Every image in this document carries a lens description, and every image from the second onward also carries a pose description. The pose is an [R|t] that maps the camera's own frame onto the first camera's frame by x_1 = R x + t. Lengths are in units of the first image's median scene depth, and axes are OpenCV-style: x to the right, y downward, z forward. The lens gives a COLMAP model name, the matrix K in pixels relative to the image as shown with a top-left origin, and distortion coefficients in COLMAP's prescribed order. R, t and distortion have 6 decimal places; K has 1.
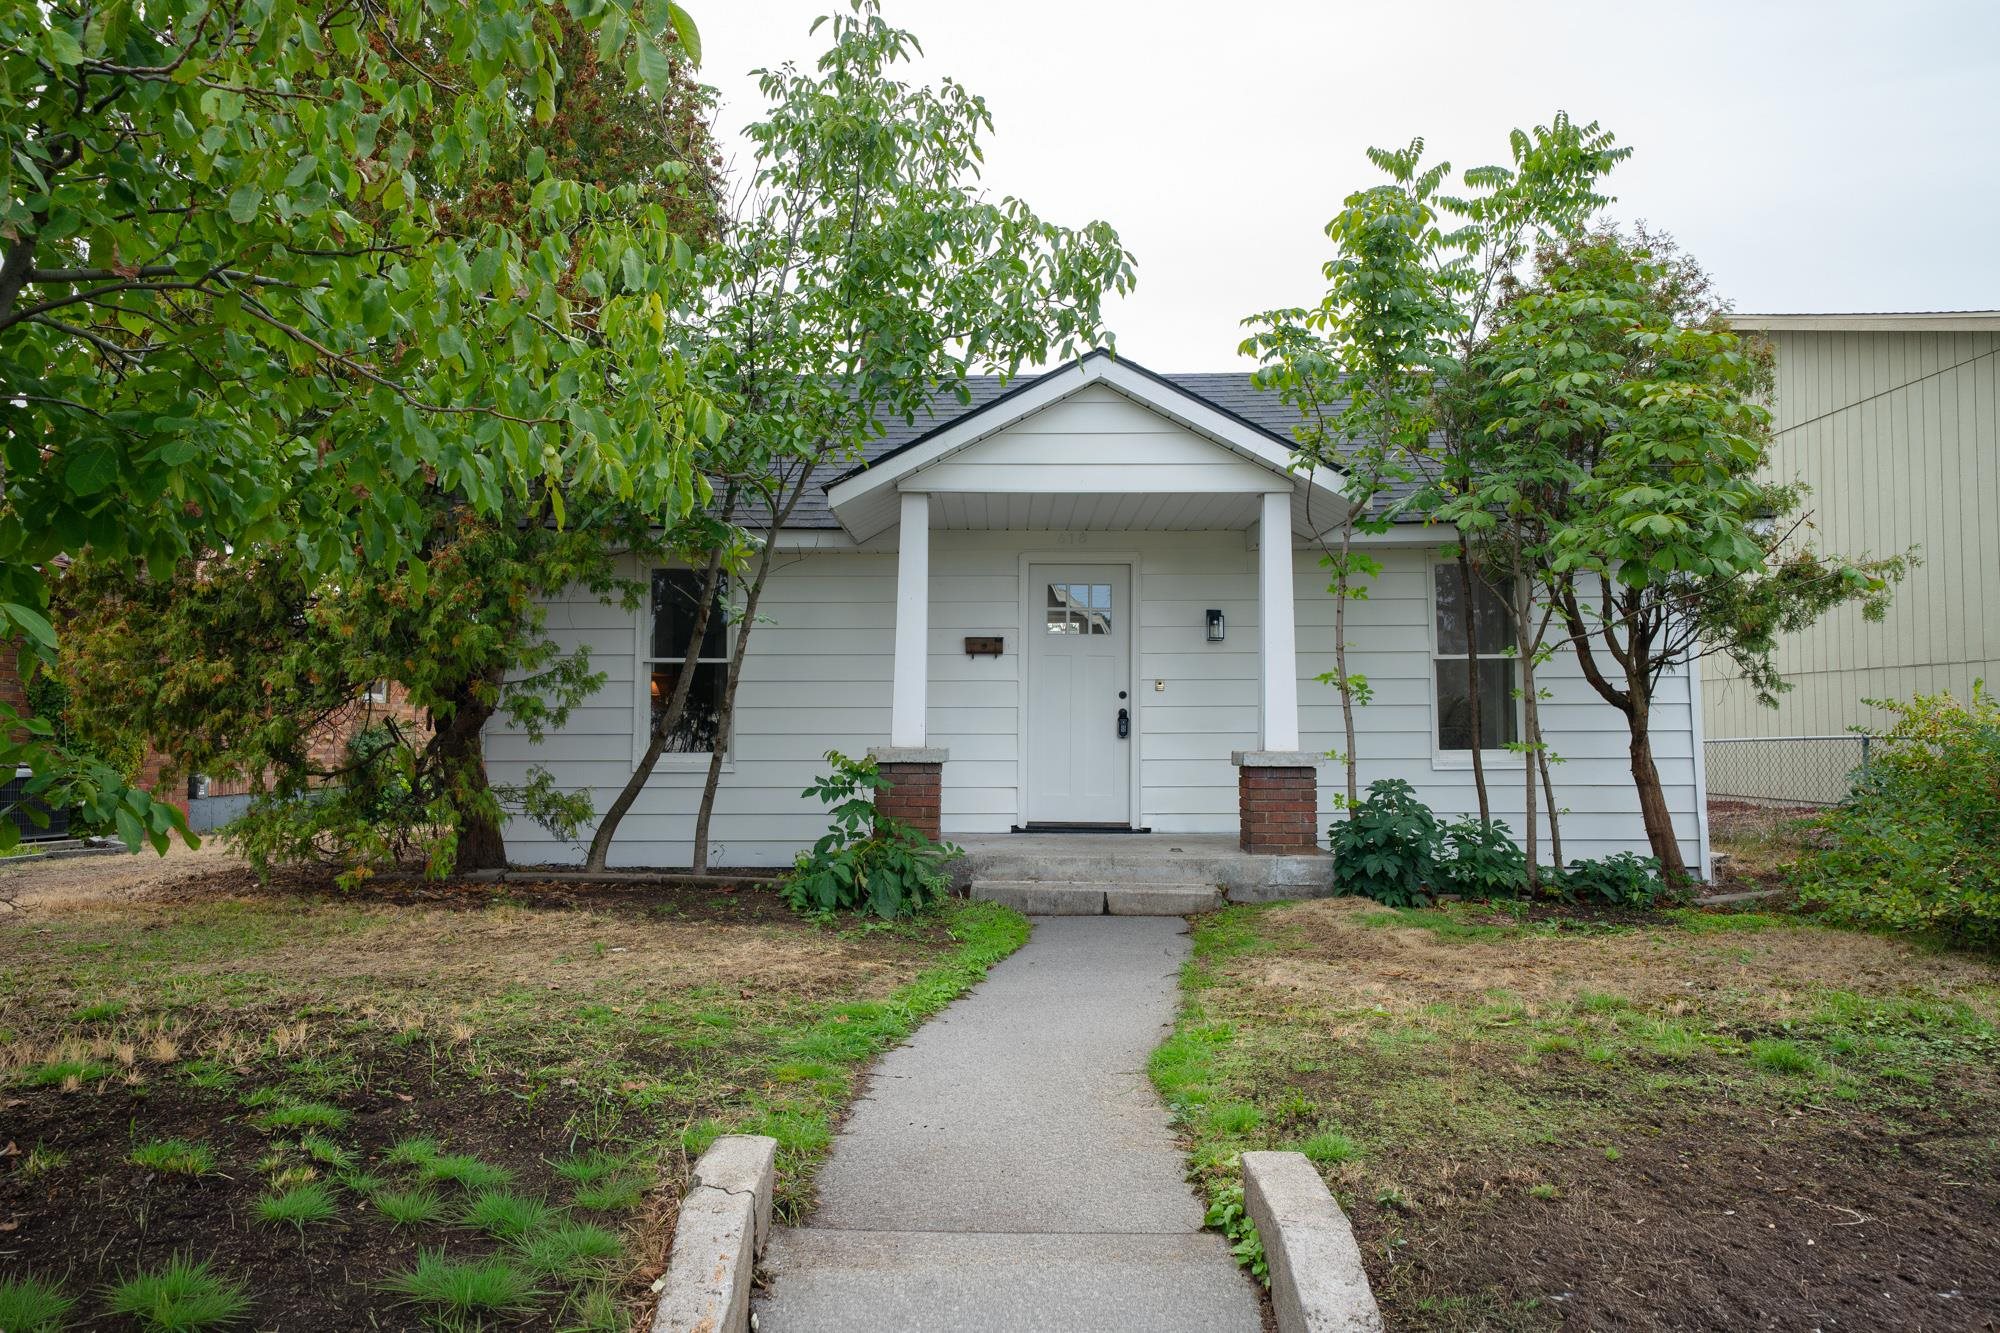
lens RADIAL K [[1327.8, 0, 1000.0], [0, 1327.8, 666.5], [0, 0, 1]] dist [0.001728, 0.000323]
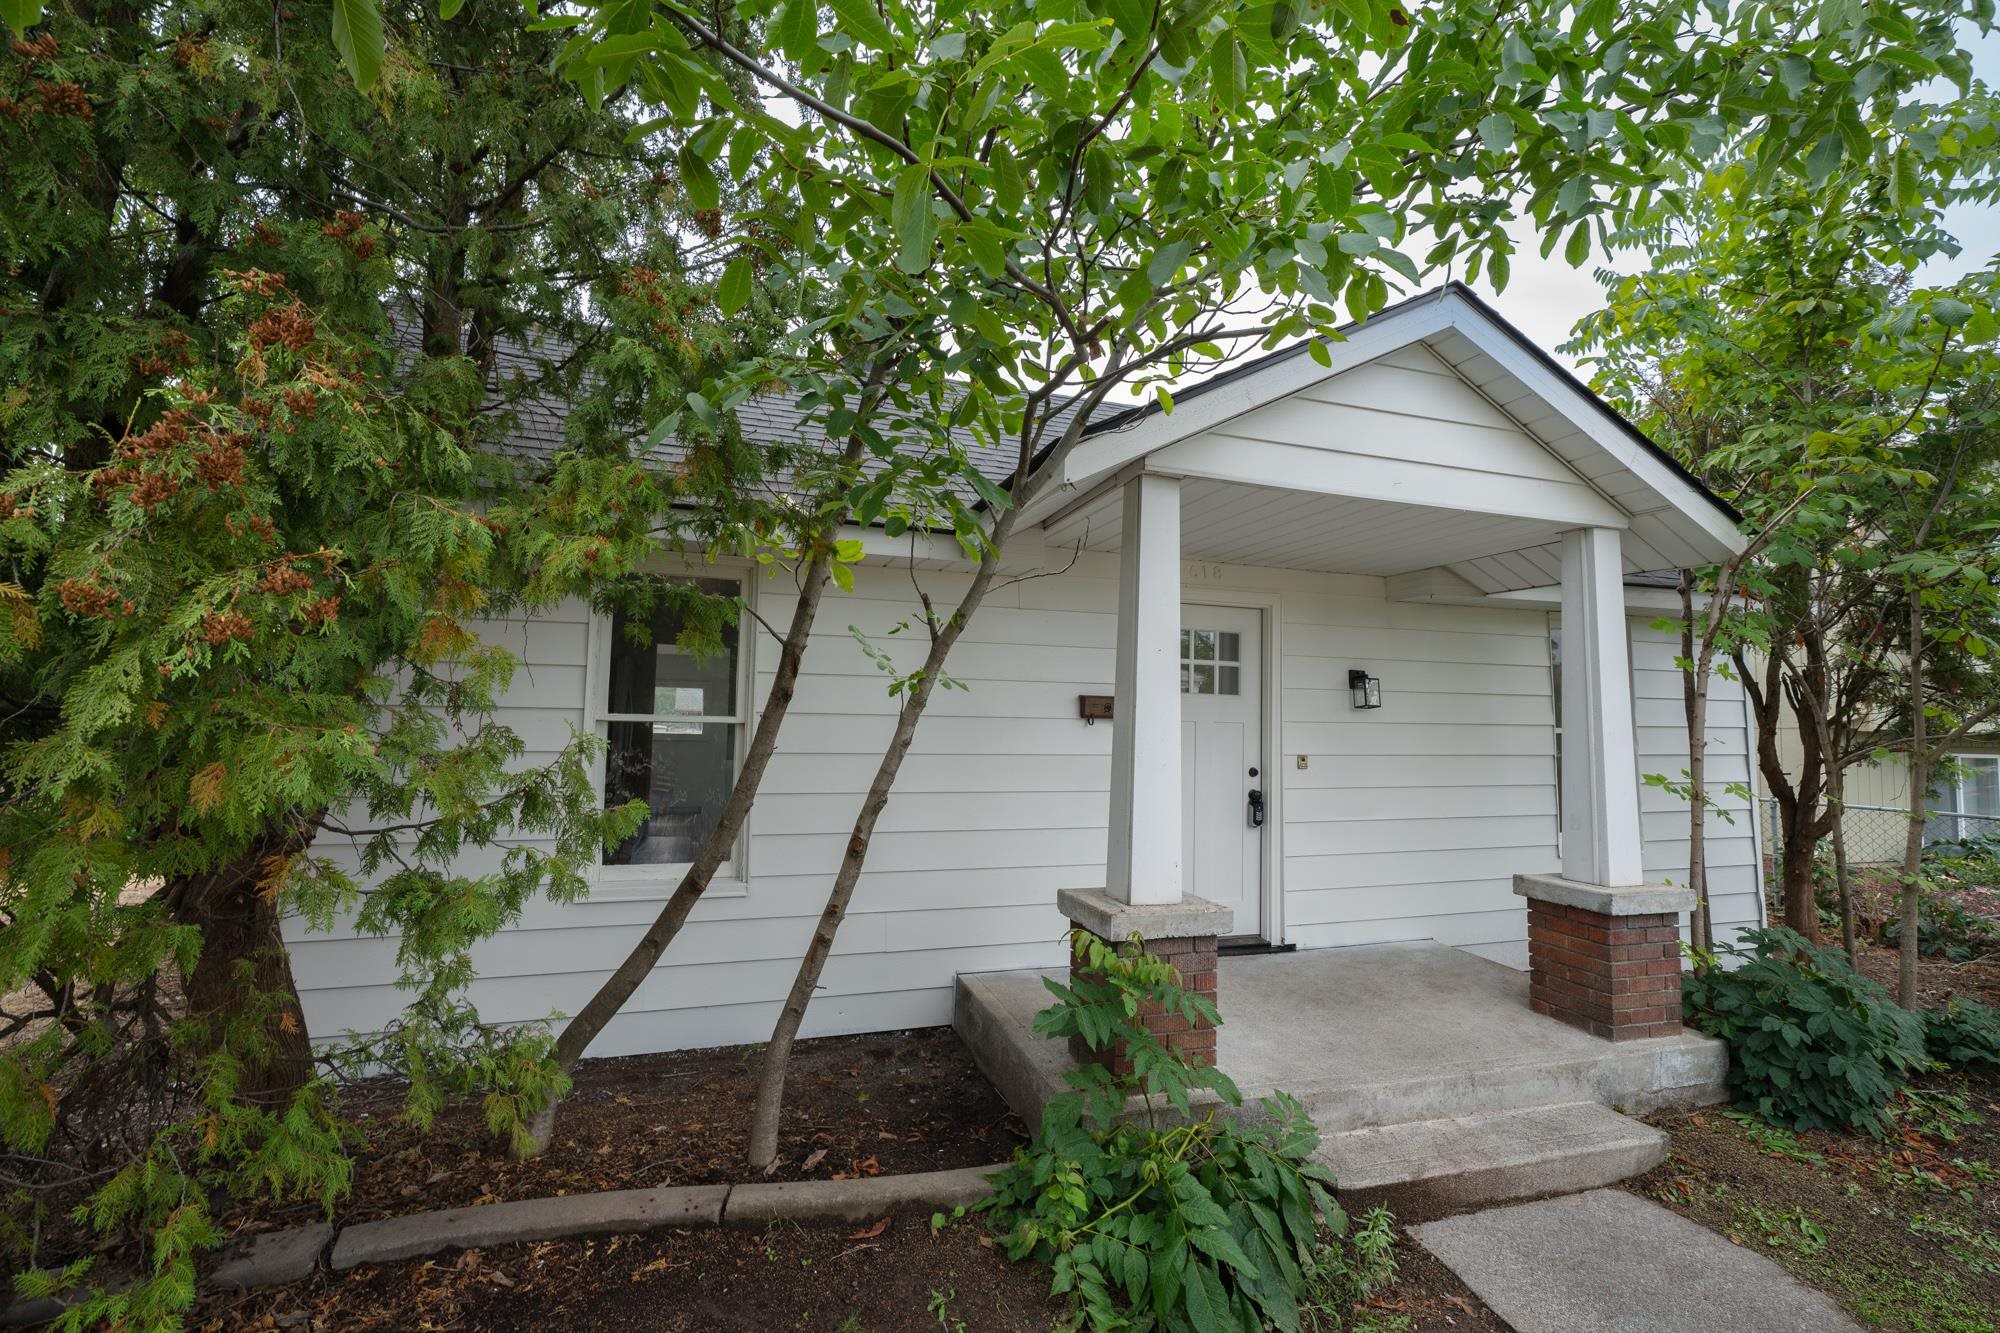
lens RADIAL K [[873.5, 0, 998.3], [0, 873.5, 647.3], [0, 0, 1]] dist [-0.001900, -0.000370]
pose [[0.946775, 0.042870, 0.319029, -0.260718], [-0.035839, 0.998969, -0.027881, -0.038804], [-0.319896, 0.014963, 0.947335, 0.645528]]
